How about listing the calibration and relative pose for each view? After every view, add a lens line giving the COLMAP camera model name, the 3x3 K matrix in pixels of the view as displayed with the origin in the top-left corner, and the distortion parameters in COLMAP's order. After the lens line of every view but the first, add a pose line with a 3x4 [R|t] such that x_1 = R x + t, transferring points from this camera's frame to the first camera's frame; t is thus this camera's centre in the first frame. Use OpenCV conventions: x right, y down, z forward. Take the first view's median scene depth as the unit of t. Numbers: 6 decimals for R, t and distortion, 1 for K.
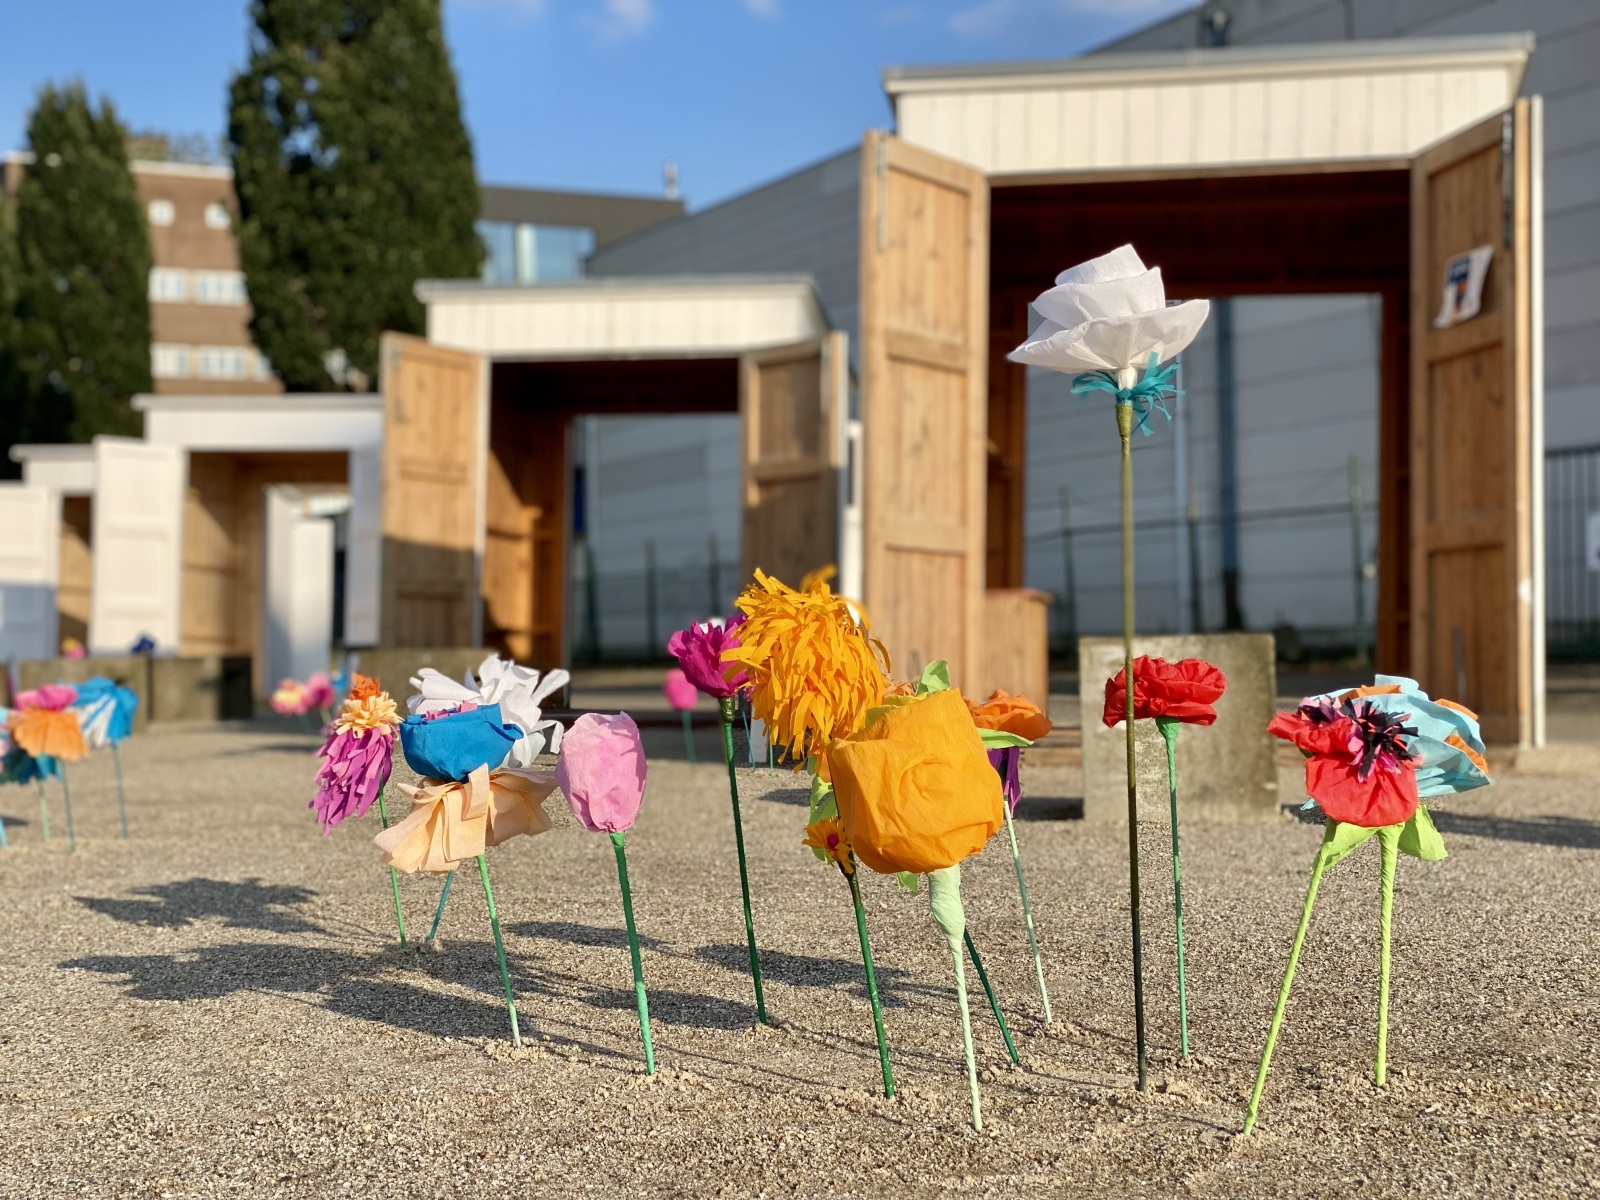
lens RADIAL K [[2388.5, 0, 800.0], [0, 2388.5, 600.0], [0, 0, 1]] dist [0.242354, -0.562361]
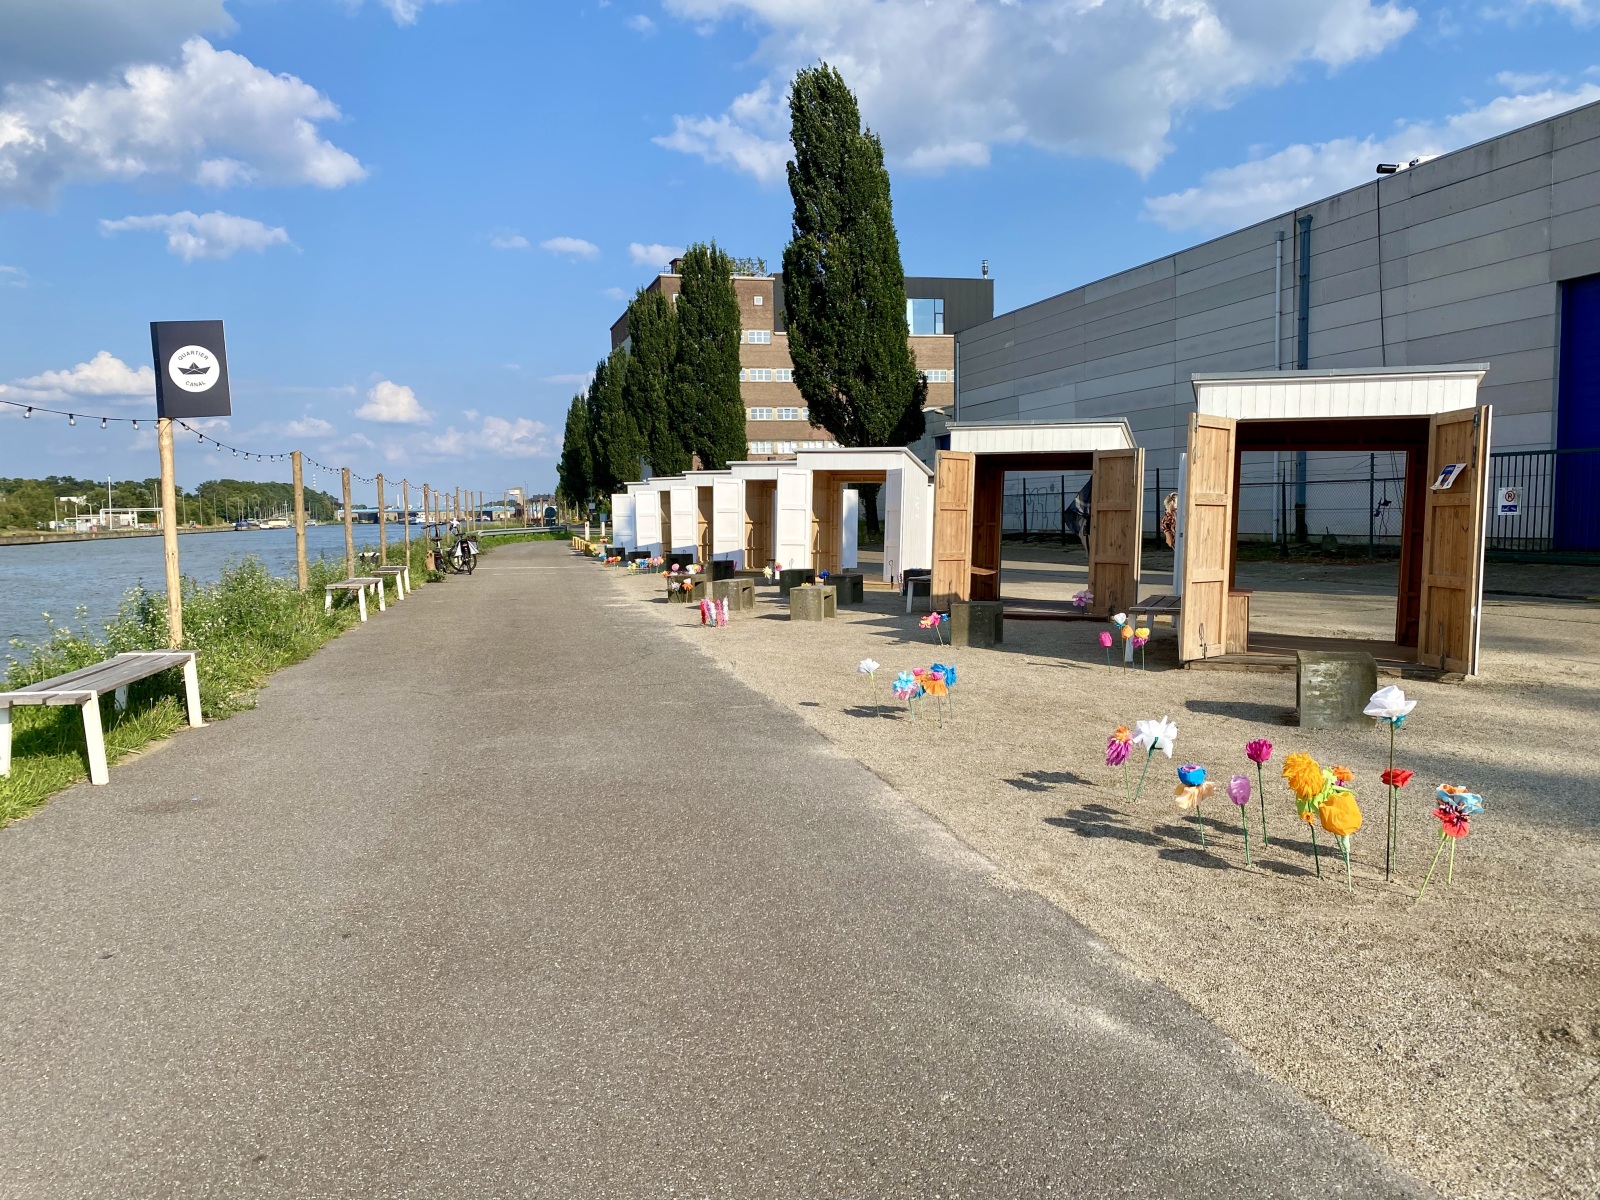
lens RADIAL K [[1239.6, 0, 794.8], [0, 1239.6, 622.9], [0, 0, 1]] dist [0.090470, -0.136277]
pose [[0.982119, 0.022050, -0.186967, -0.331711], [-0.000188, 0.993231, 0.116153, -0.349607], [0.188263, -0.114041, 0.975475, -0.892006]]
